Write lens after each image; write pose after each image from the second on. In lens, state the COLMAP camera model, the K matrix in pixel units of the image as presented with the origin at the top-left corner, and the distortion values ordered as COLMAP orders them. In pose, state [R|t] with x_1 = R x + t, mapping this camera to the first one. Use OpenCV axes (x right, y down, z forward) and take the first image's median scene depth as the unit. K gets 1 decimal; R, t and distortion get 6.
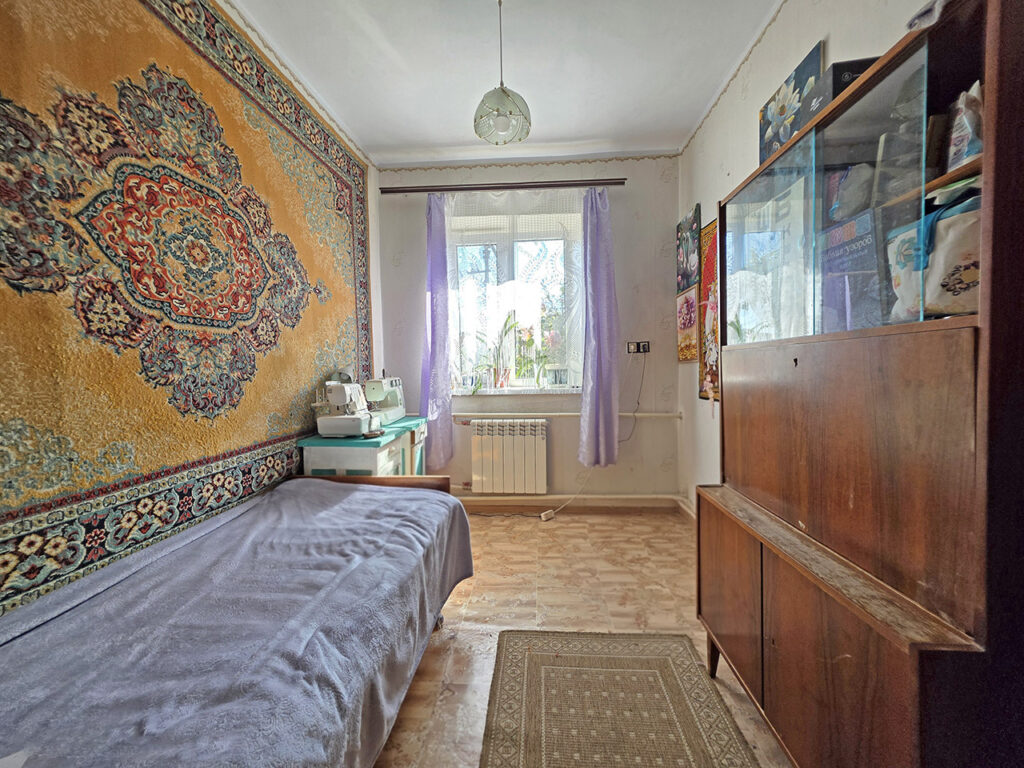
lens RADIAL K [[410.1, 0, 515.1], [0, 410.1, 383.3], [0, 0, 1]] dist [0.006077, -0.000512]
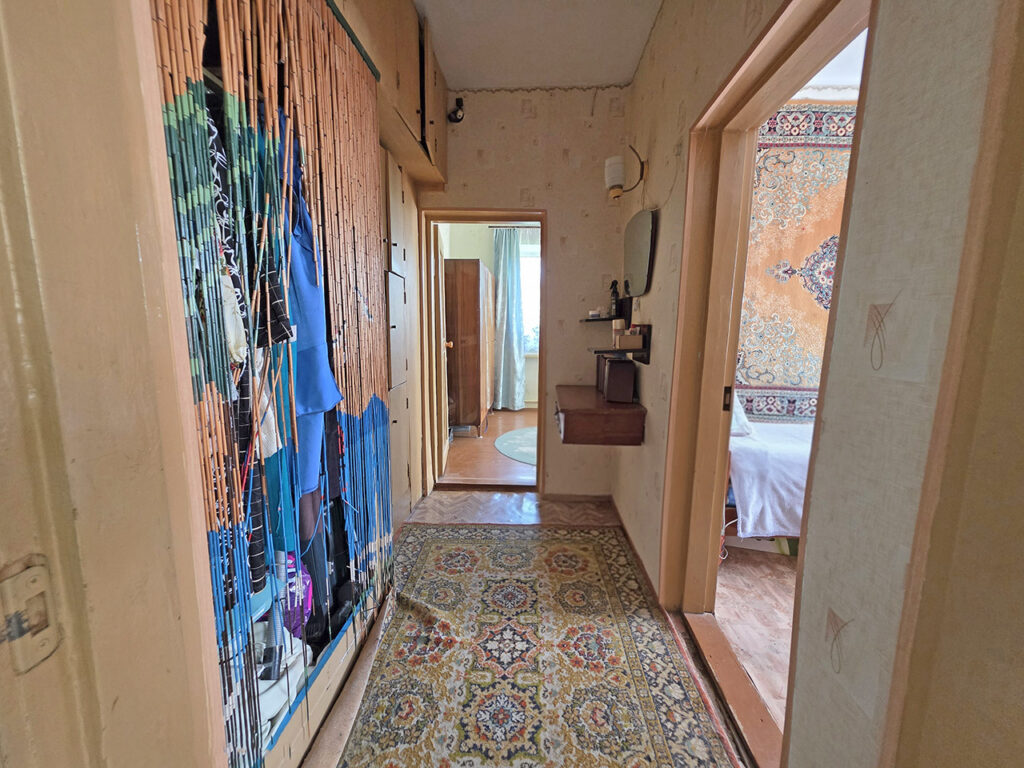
lens RADIAL K [[410.1, 0, 511.3], [0, 410.1, 383.8], [0, 0, 1]] dist [0.006077, -0.000512]
pose [[0.030490, 0.158585, -0.986874, 1.043202], [-0.058294, 0.985935, 0.156633, -0.043023], [0.997834, 0.052753, 0.039306, -0.607815]]
